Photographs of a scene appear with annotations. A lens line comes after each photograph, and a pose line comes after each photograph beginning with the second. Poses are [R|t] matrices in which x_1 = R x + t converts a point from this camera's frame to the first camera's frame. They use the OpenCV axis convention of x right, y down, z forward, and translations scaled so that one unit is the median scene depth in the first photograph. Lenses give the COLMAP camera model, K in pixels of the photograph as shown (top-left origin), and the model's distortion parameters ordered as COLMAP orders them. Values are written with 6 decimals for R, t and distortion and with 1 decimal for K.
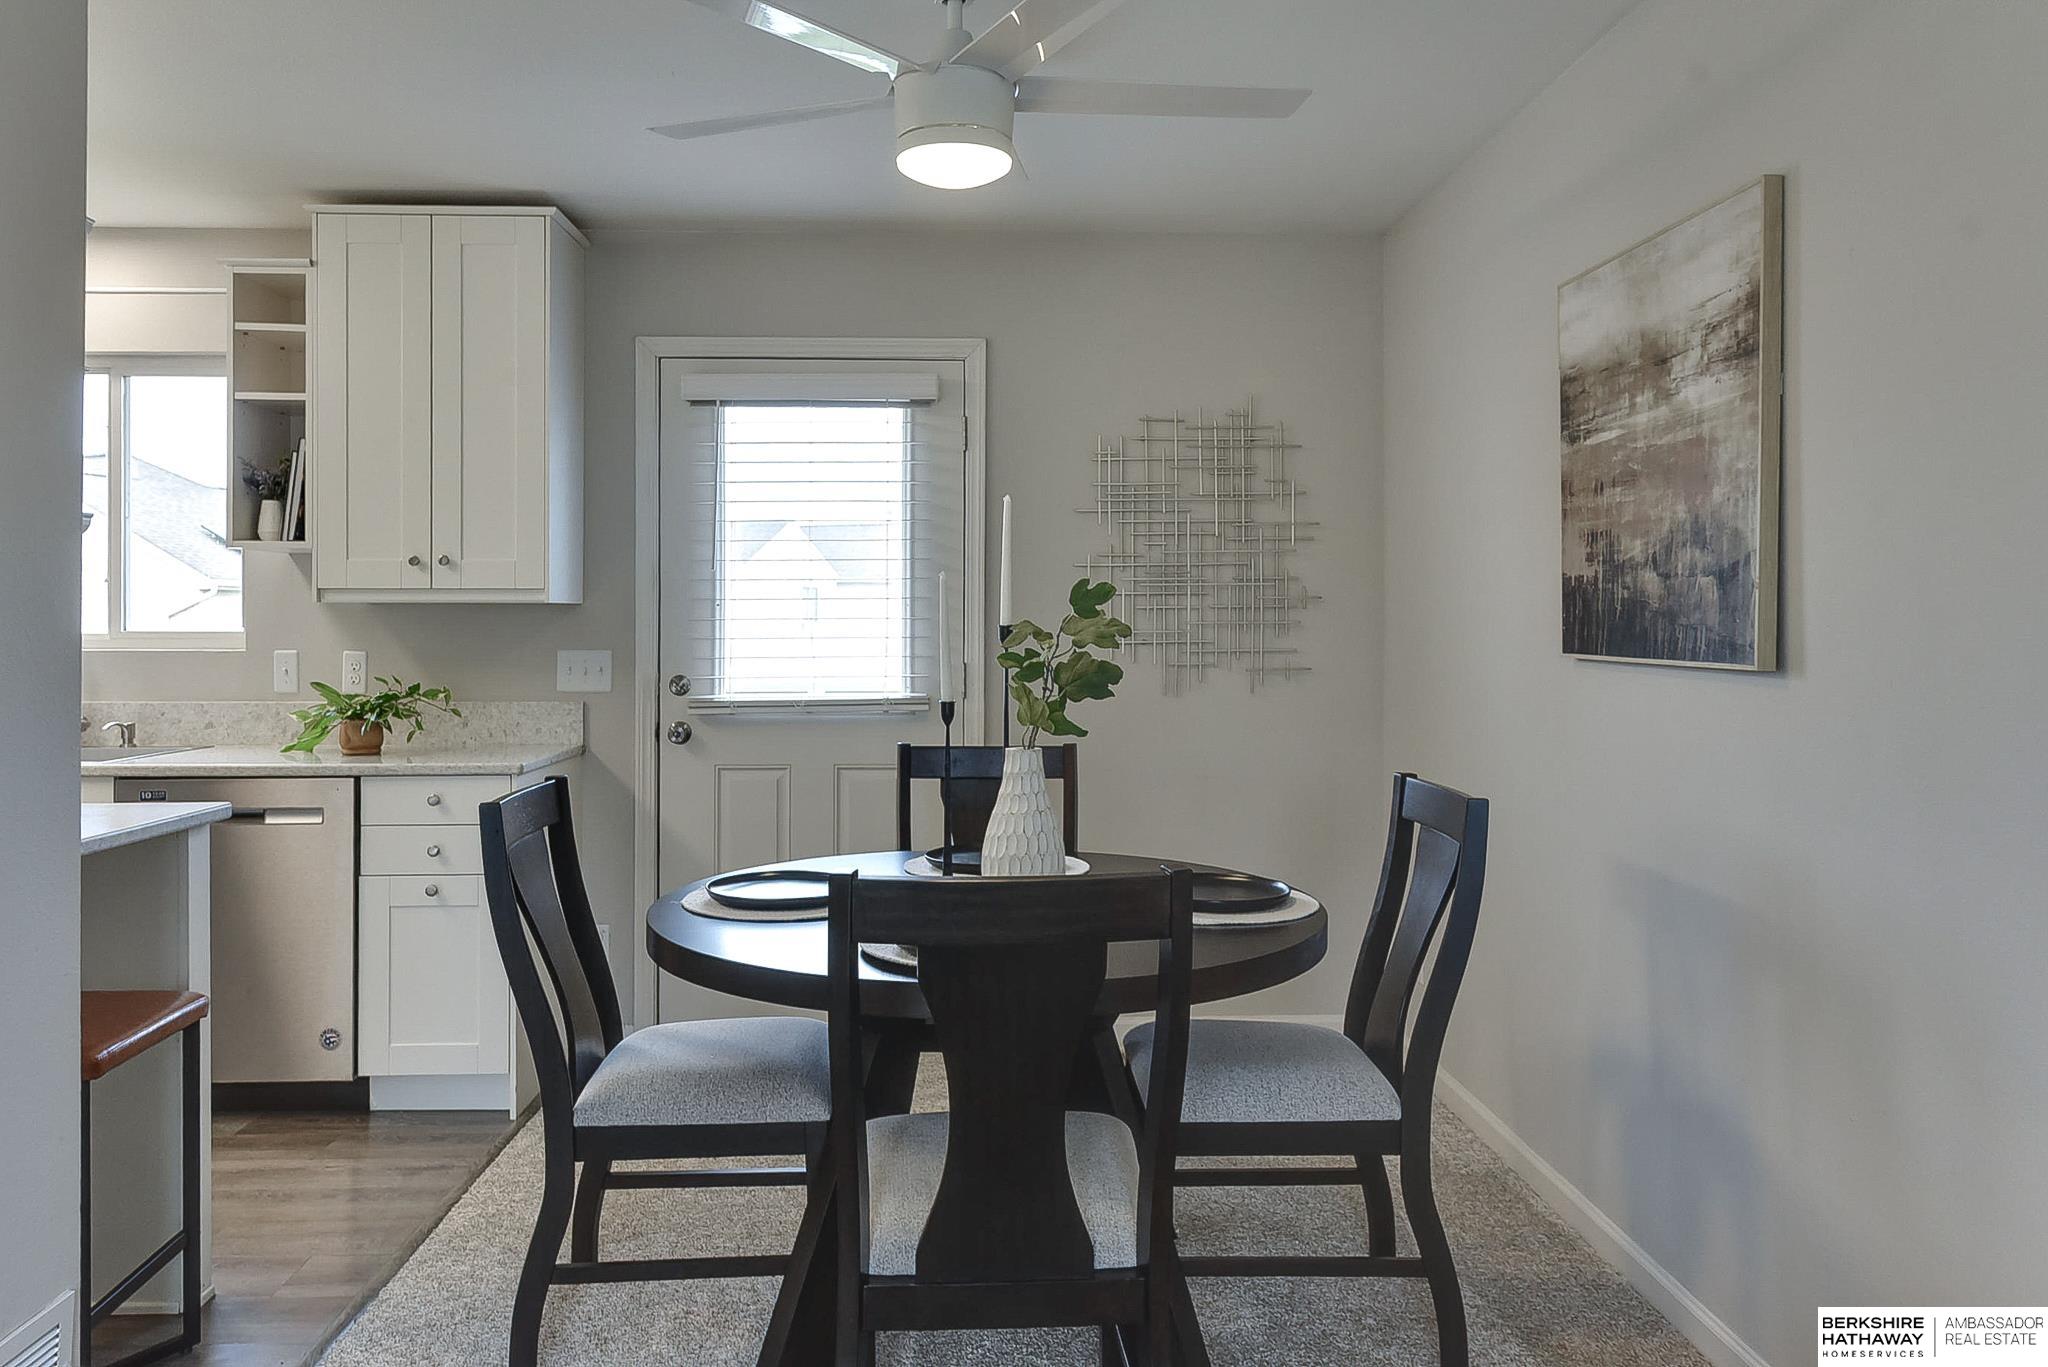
lens RADIAL K [[1441.7, 0, 985.7], [0, 1441.7, 608.6], [0, 0, 1]] dist [-0.003270, -0.006774]
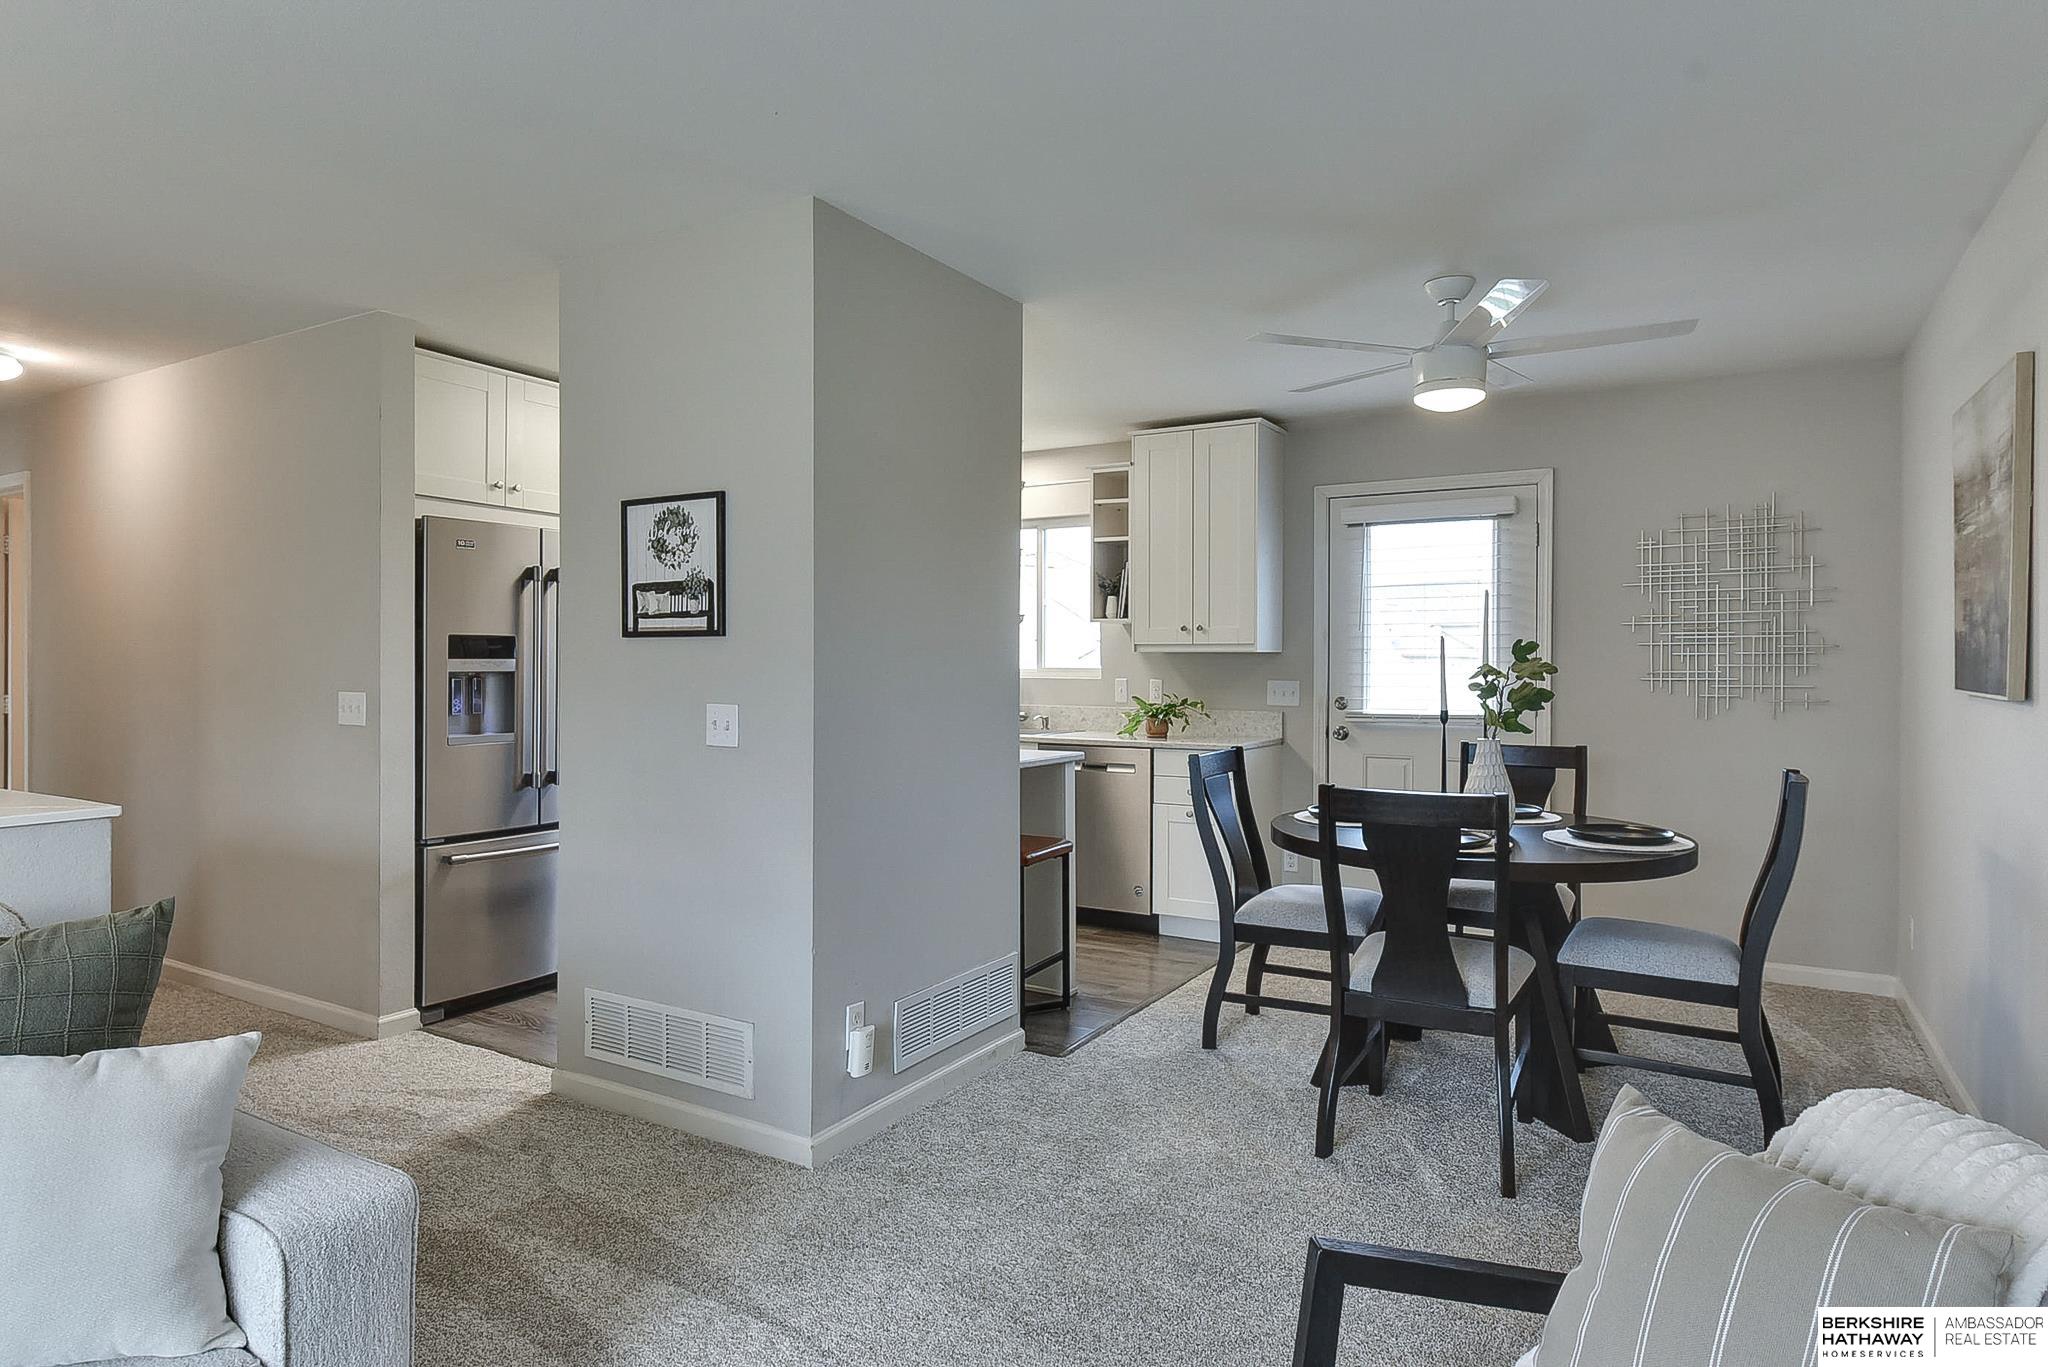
lens RADIAL K [[1157.9, 0, 1029.0], [0, 1157.9, 671.4], [0, 0, 1]] dist [0.012055, 0.001100]
pose [[0.847501, 0.007445, -0.530741, 0.205480], [0.001335, 0.999869, 0.016157, -0.003791], [0.530792, -0.014402, 0.847380, -0.316219]]
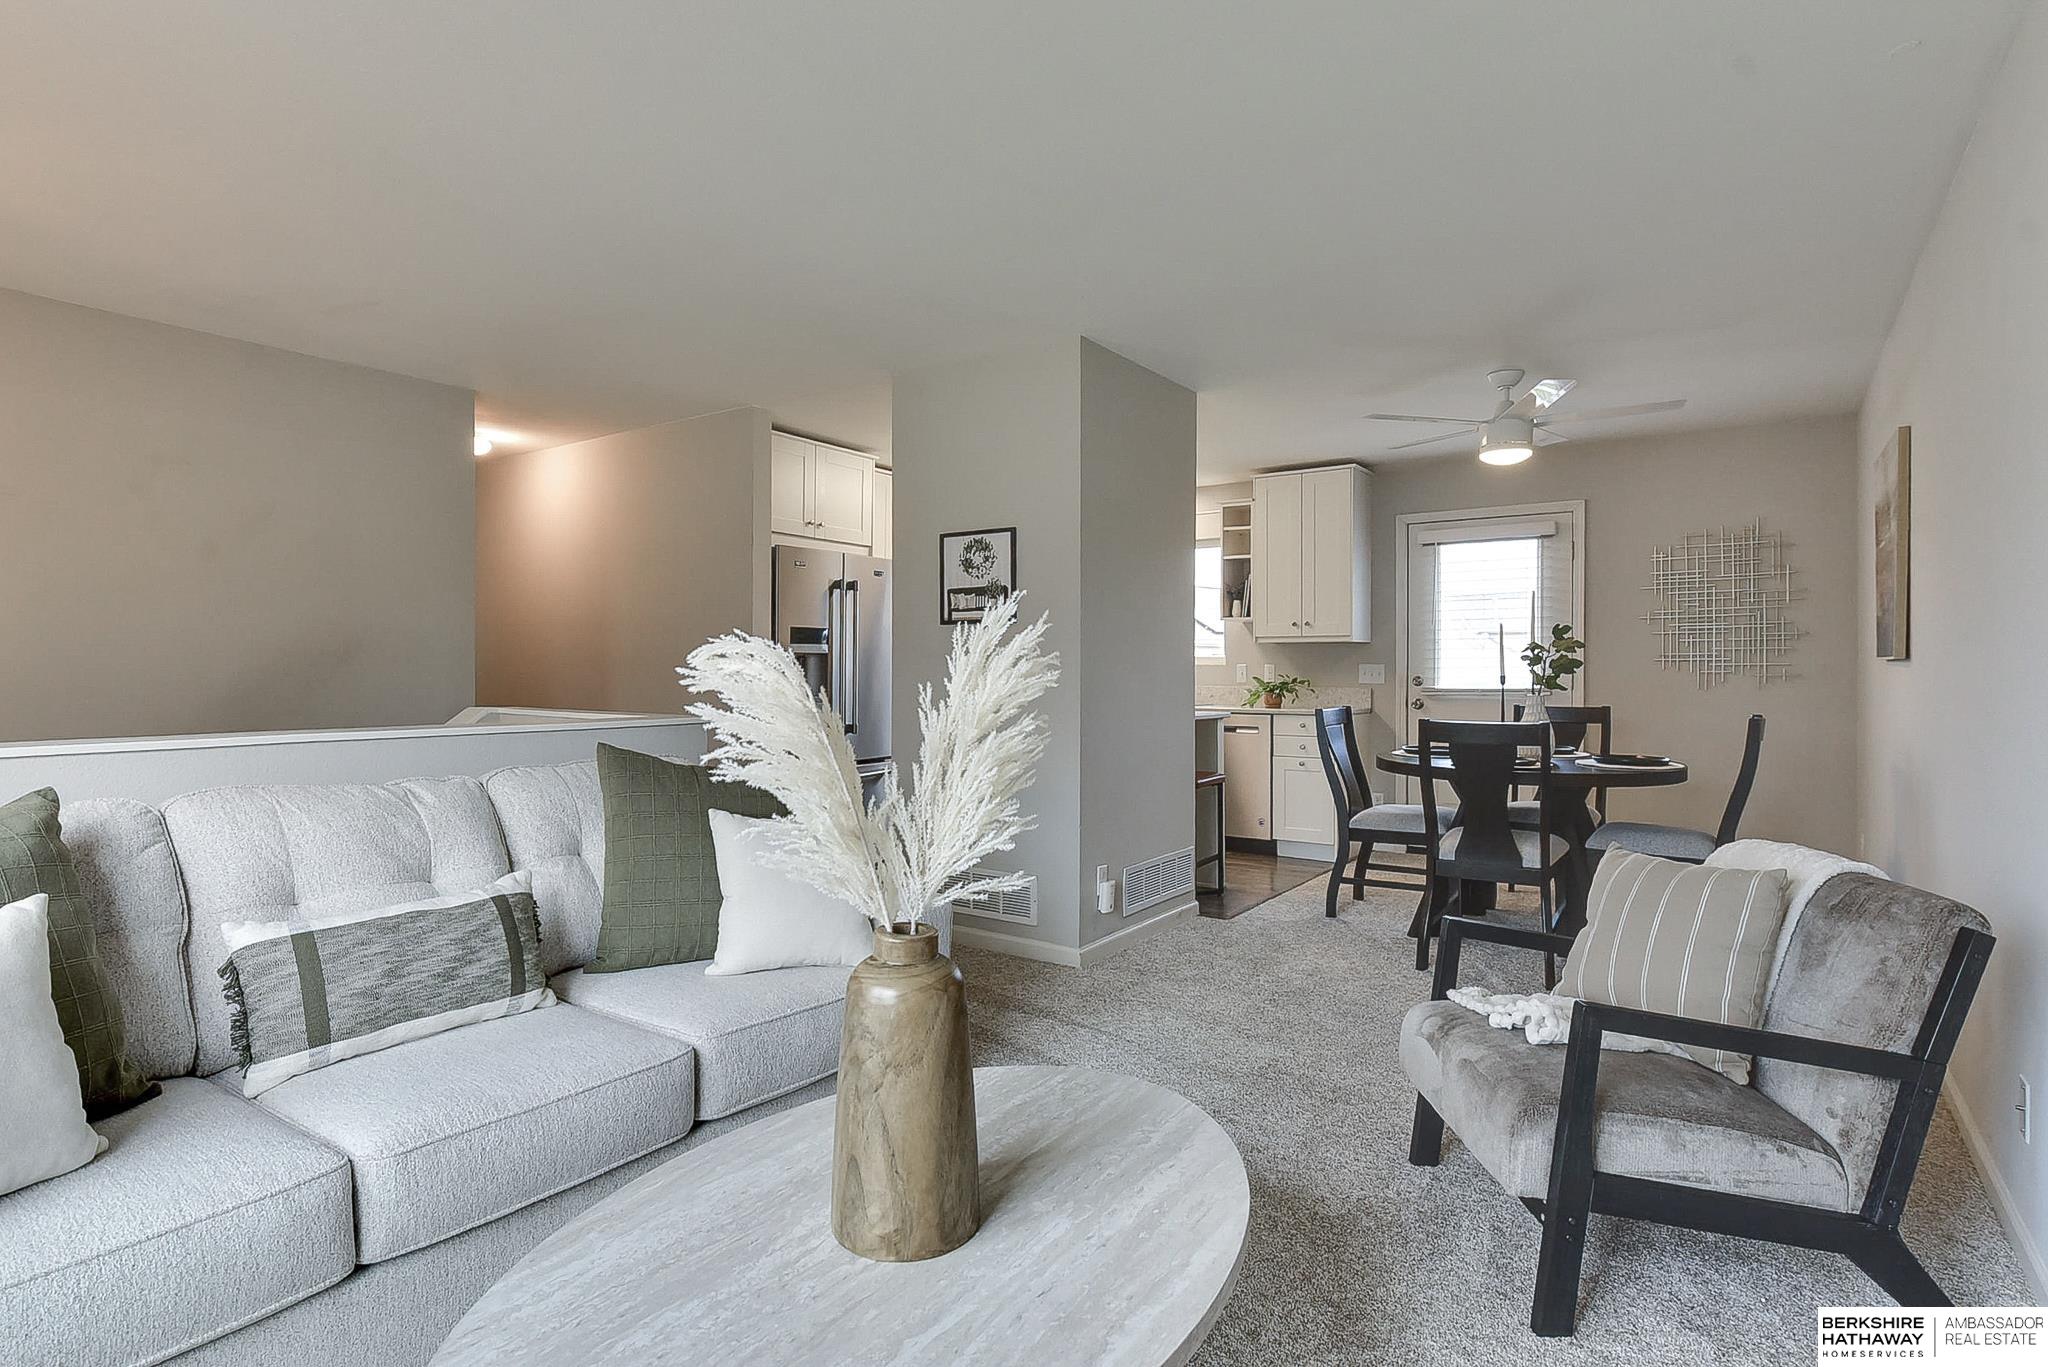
lens RADIAL K [[1047.6, 0, 1027.8], [0, 1047.6, 669.1], [0, 0, 1]] dist [0.015044, -0.000214]
pose [[0.807977, 0.002524, -0.589208, 0.264710], [0.002444, 0.999968, 0.007635, 0.026921], [0.589209, -0.007609, 0.807945, -0.651980]]
